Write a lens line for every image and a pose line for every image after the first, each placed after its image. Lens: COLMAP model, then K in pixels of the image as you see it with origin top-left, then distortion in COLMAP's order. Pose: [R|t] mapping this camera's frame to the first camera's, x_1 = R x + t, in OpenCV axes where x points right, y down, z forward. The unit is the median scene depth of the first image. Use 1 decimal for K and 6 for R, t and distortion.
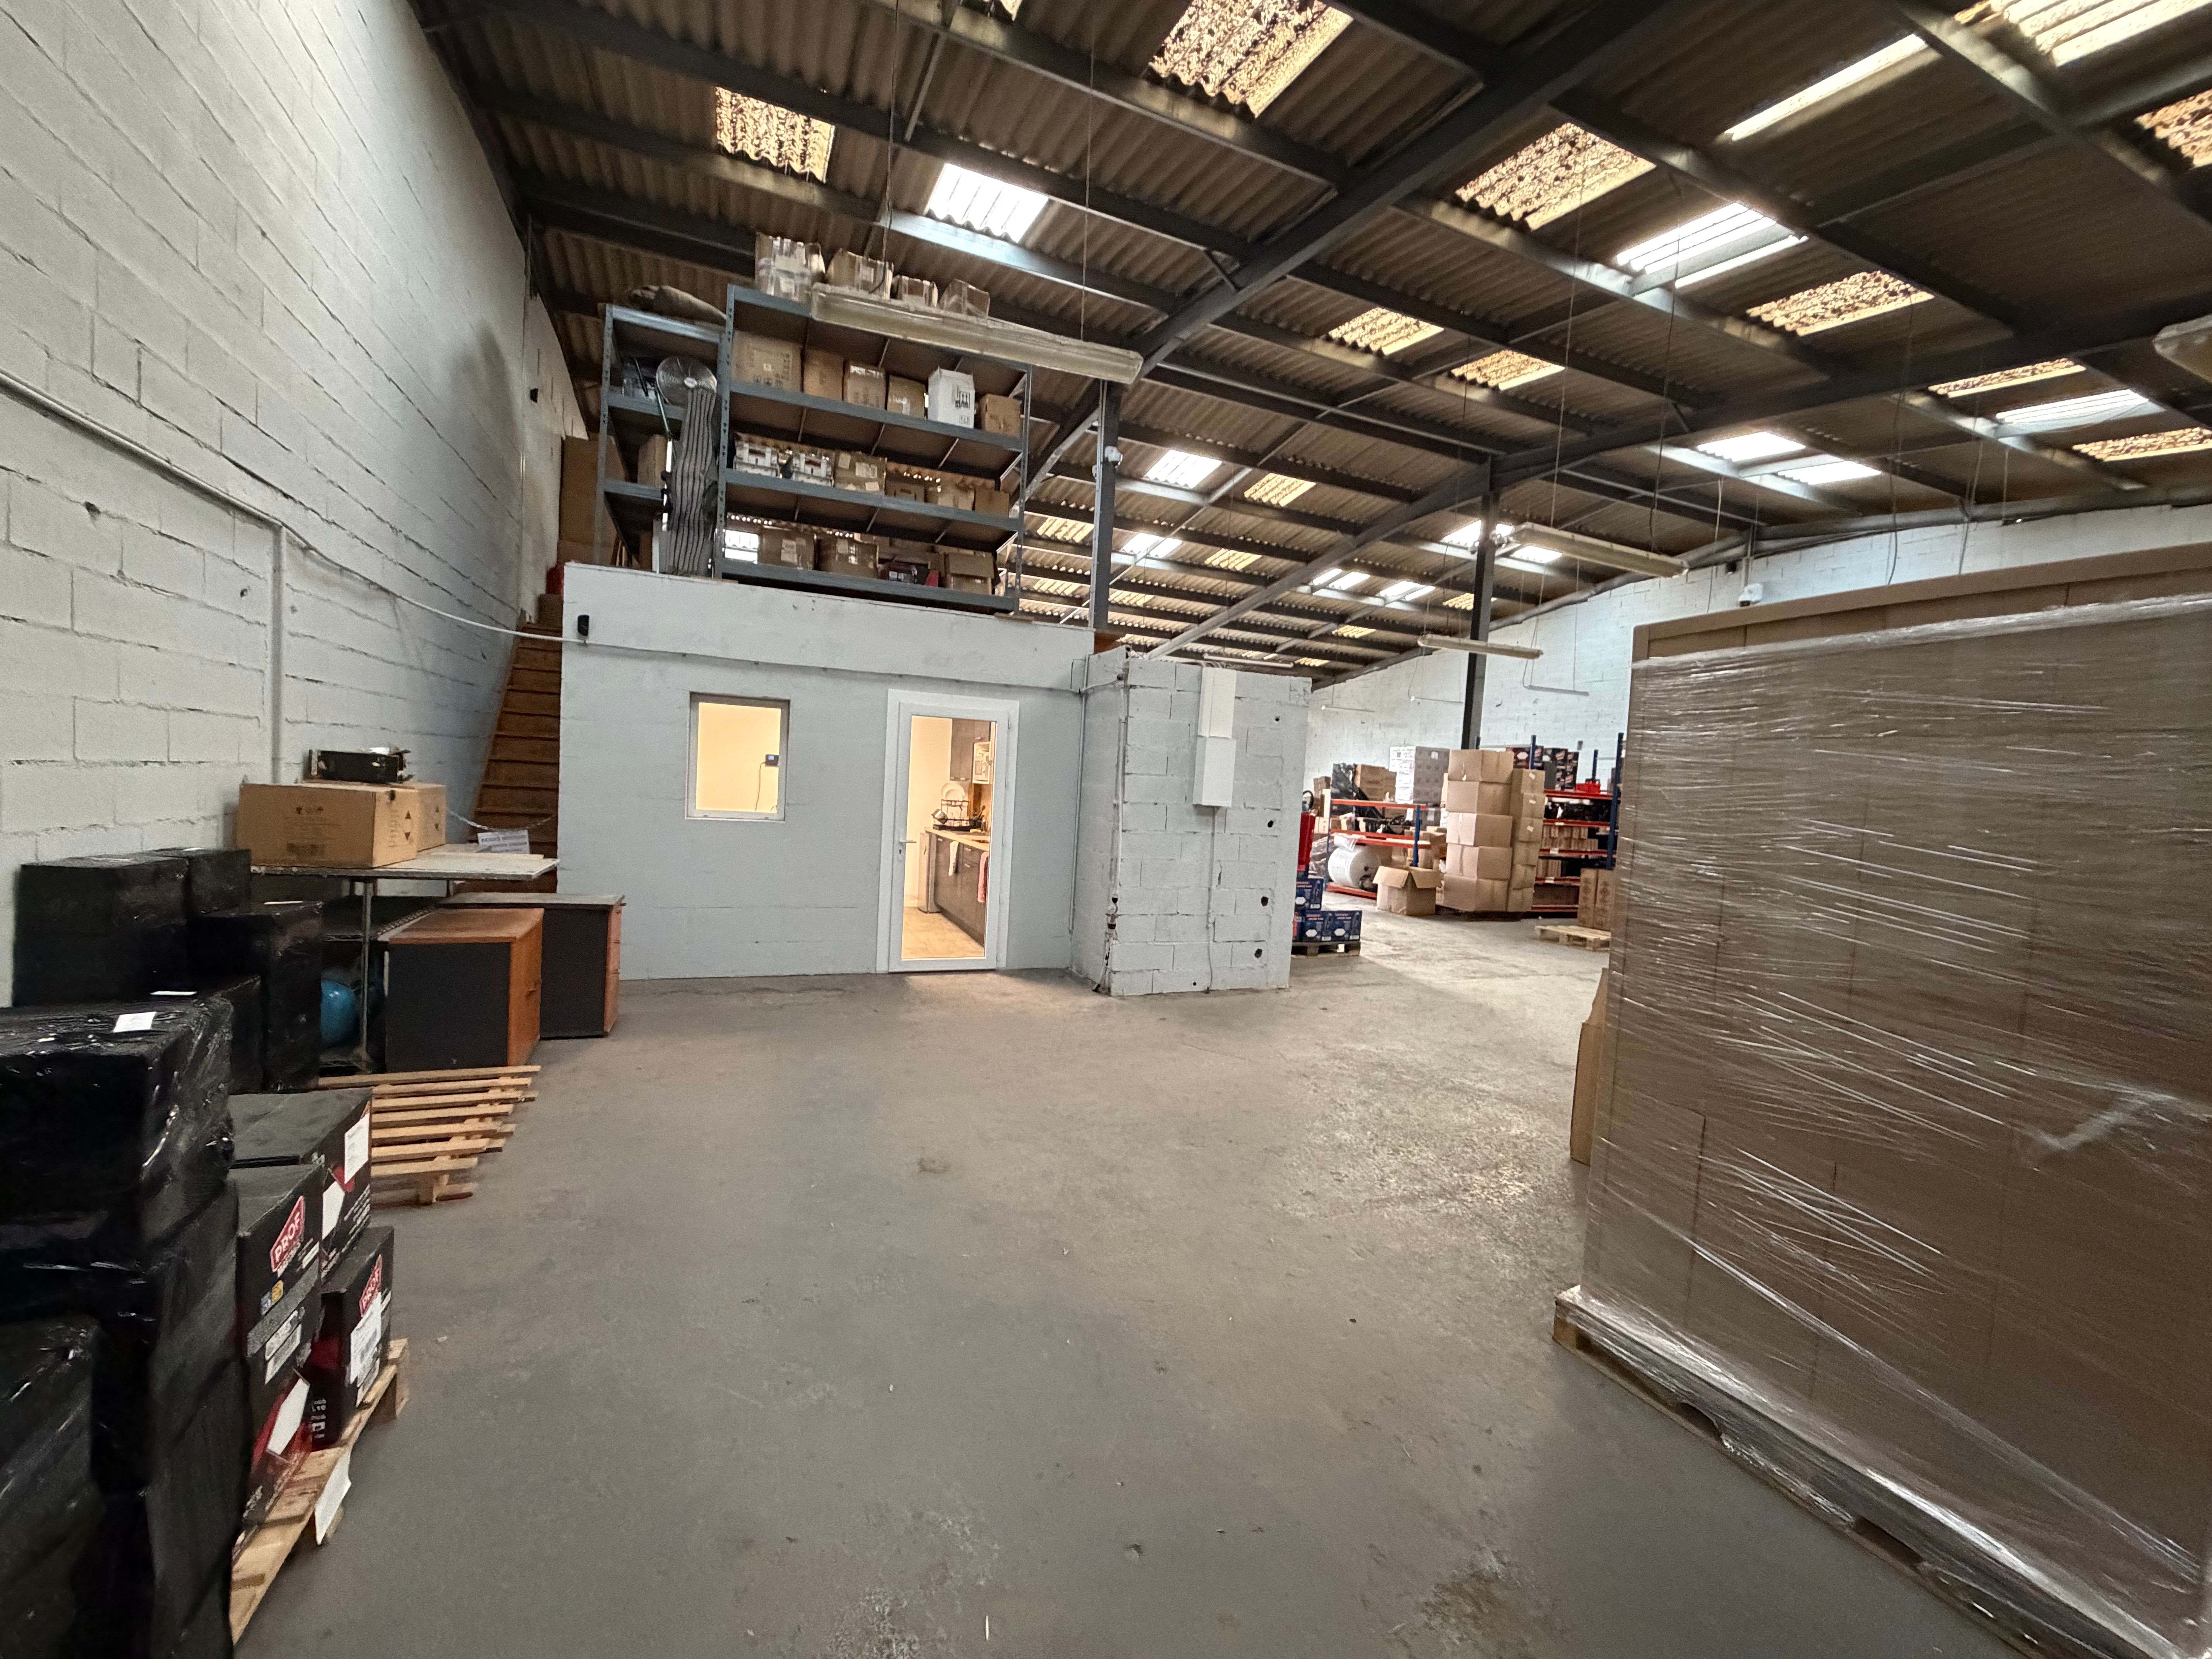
lens RADIAL K [[876.8, 0, 1108.4], [0, 876.8, 833.9], [0, 0, 1]] dist [0.000075, -0.000144]
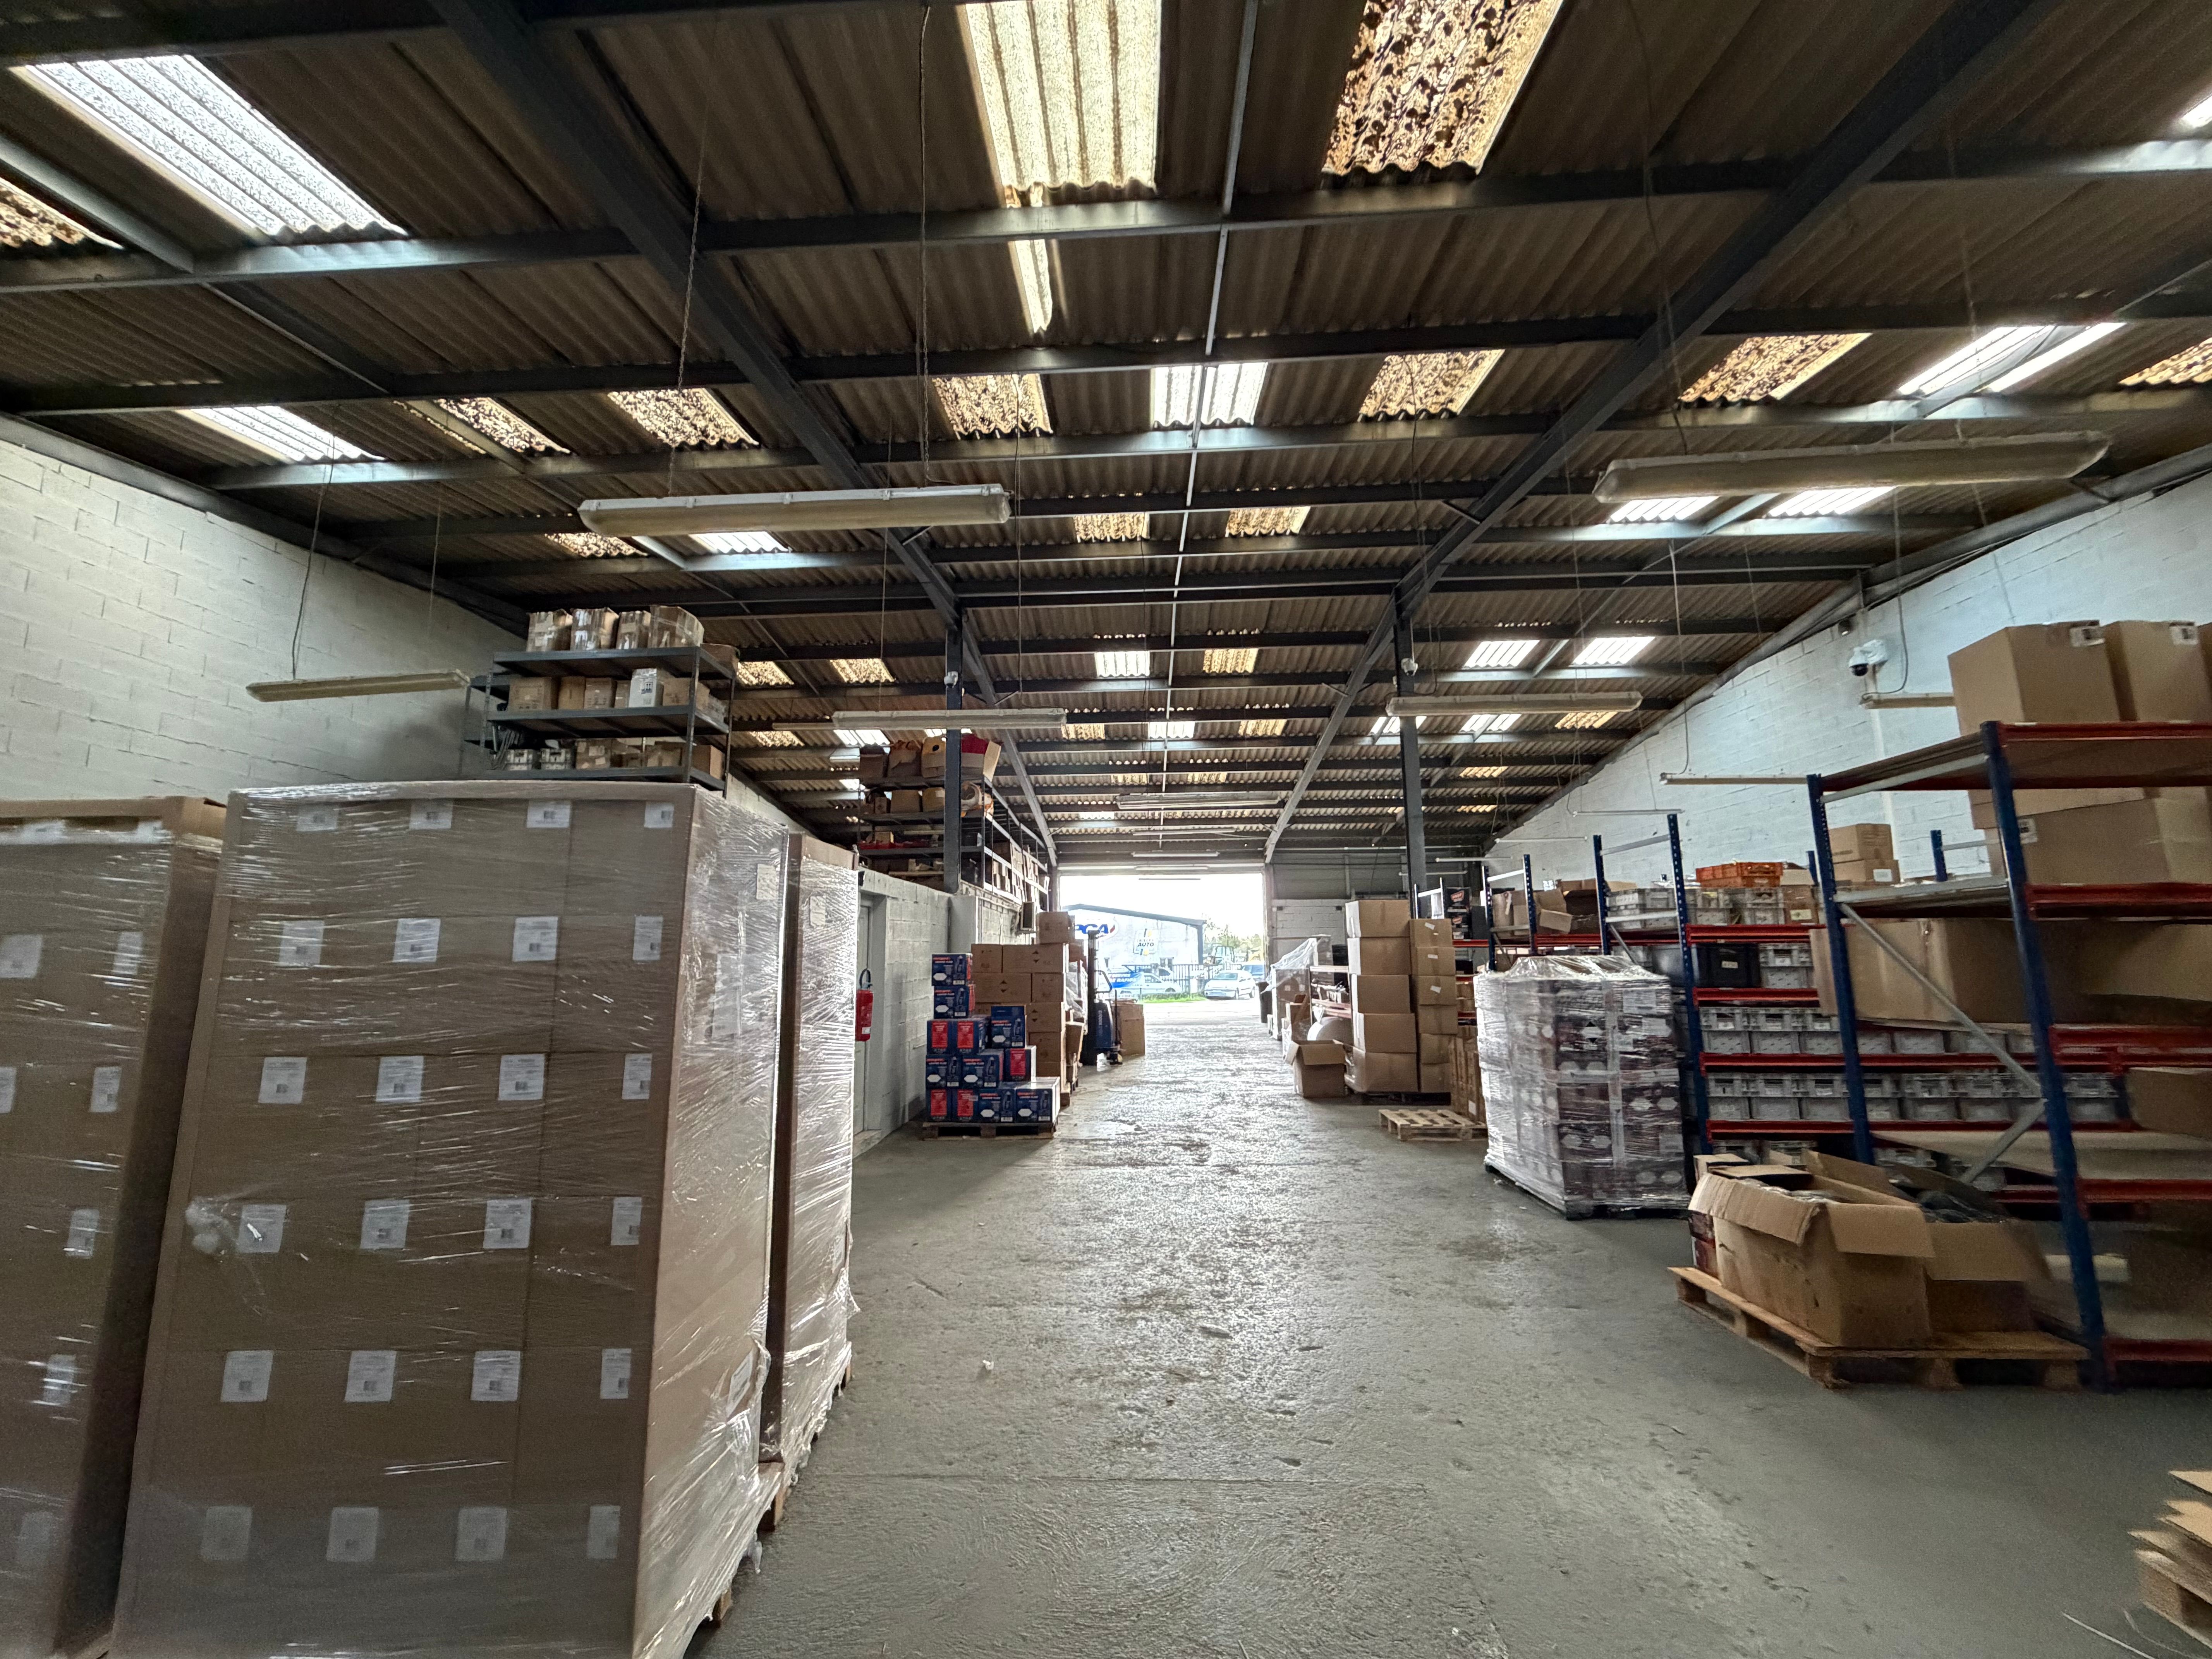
lens RADIAL K [[876.8, 0, 1100.6], [0, 876.8, 830.2], [0, 0, 1]] dist [0.000075, -0.000144]
pose [[0.898079, -0.128013, -0.420794, 0.564714], [0.037059, 0.975330, -0.217620, 0.016264], [0.438271, 0.179845, 0.880667, 0.098708]]
